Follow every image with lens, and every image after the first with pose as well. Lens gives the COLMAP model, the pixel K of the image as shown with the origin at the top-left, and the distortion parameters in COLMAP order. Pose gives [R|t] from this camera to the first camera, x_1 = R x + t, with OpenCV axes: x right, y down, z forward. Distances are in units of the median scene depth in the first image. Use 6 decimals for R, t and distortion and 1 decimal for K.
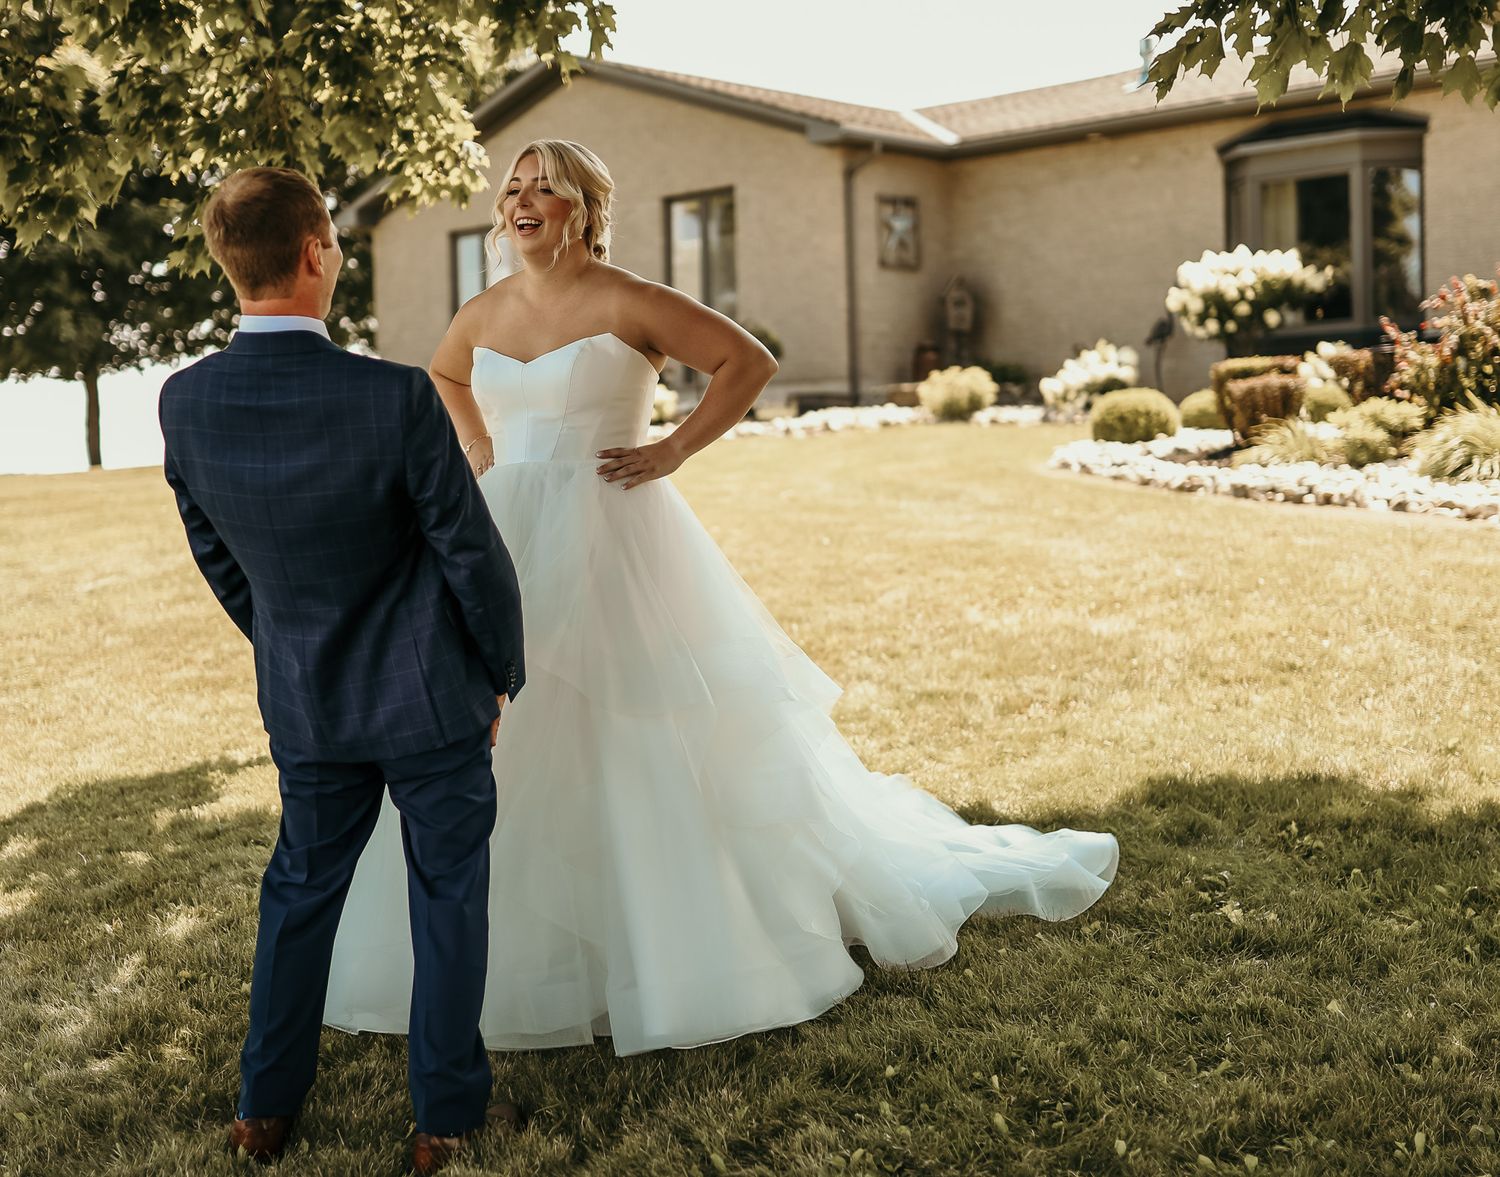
lens RADIAL K [[1994.0, 0, 743.5], [0, 1994.0, 577.6], [0, 0, 1]] dist [-0.020452, 0.000000]
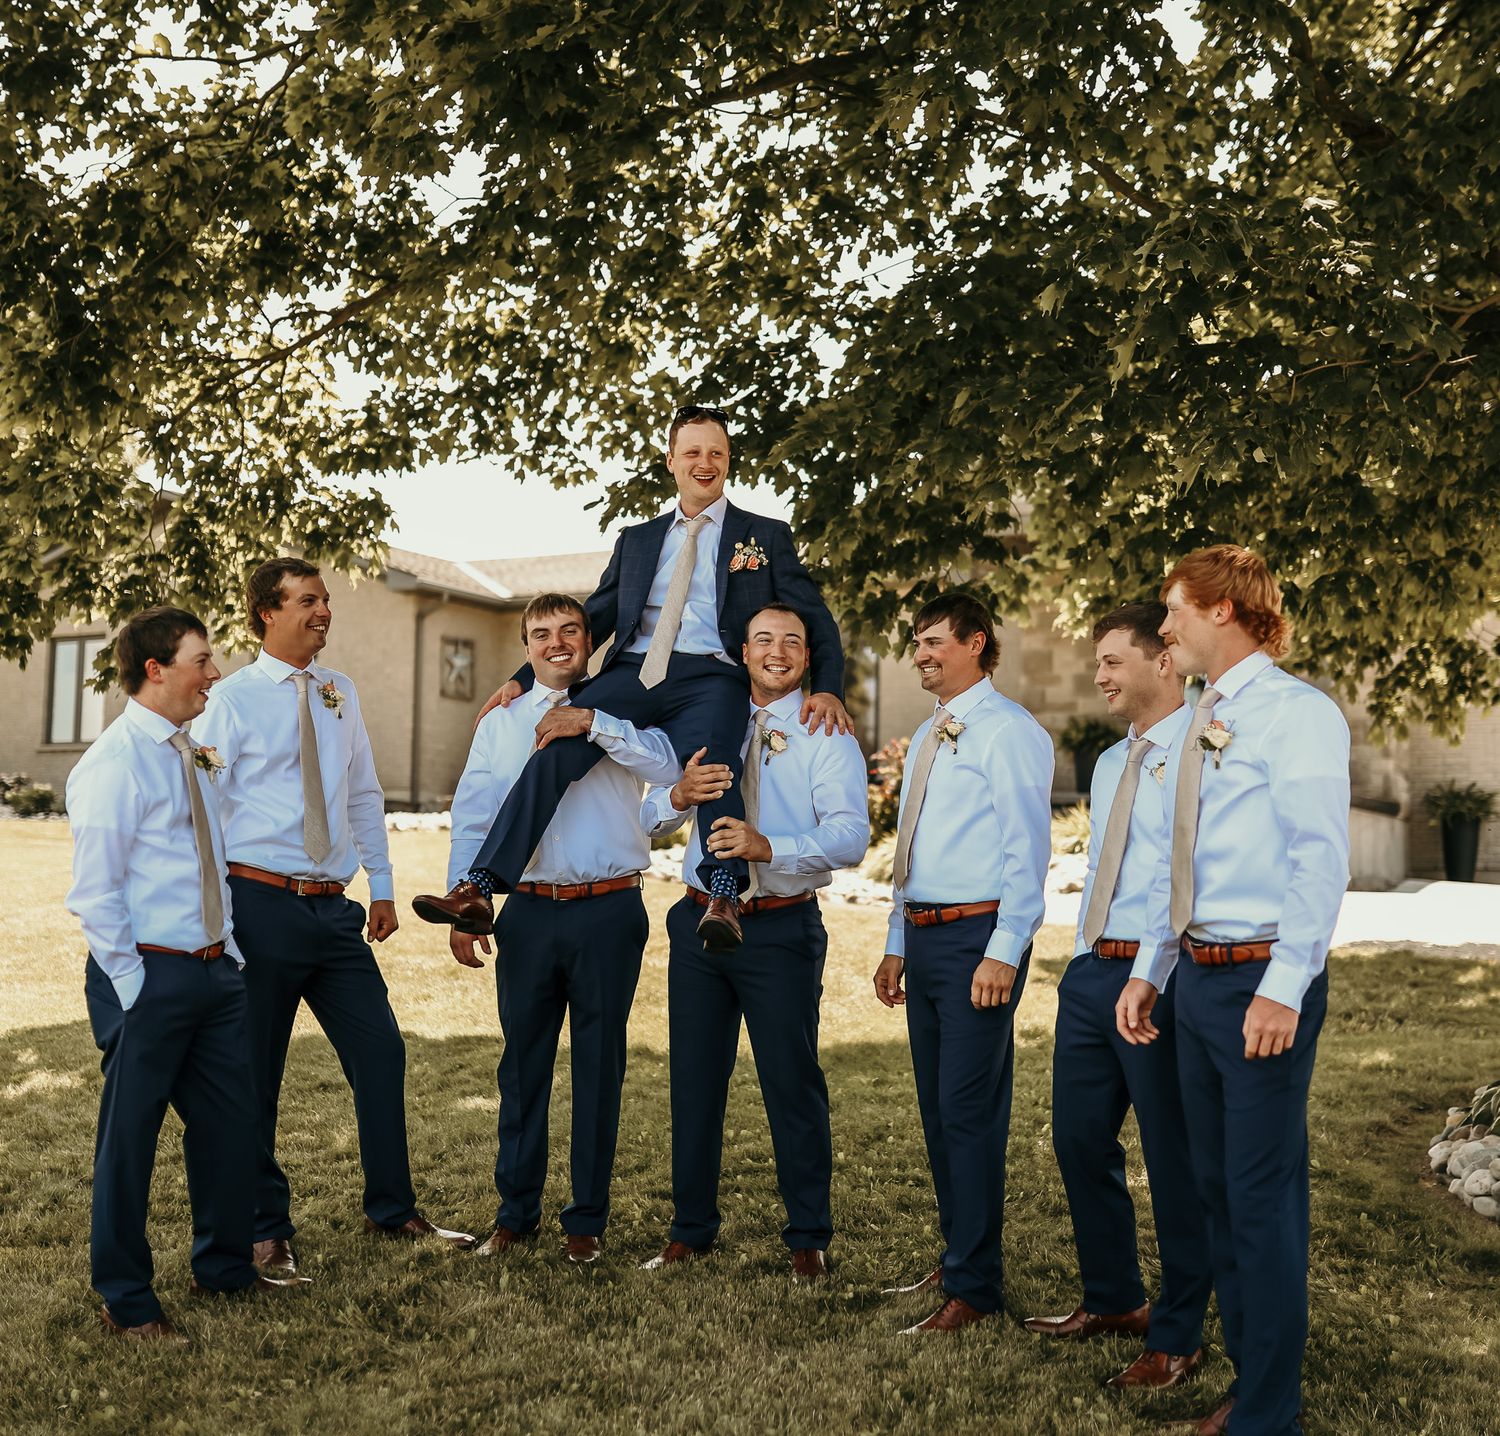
lens RADIAL K [[2562.0, 0, 751.2], [0, 2562.0, 718.0], [0, 0, 1]] dist [0.020394, 0.000000]
pose [[0.962062, 0.064477, 0.265104, -0.158987], [-0.028329, 0.990029, -0.137985, 0.062732], [-0.271358, 0.125240, 0.954296, -0.507780]]
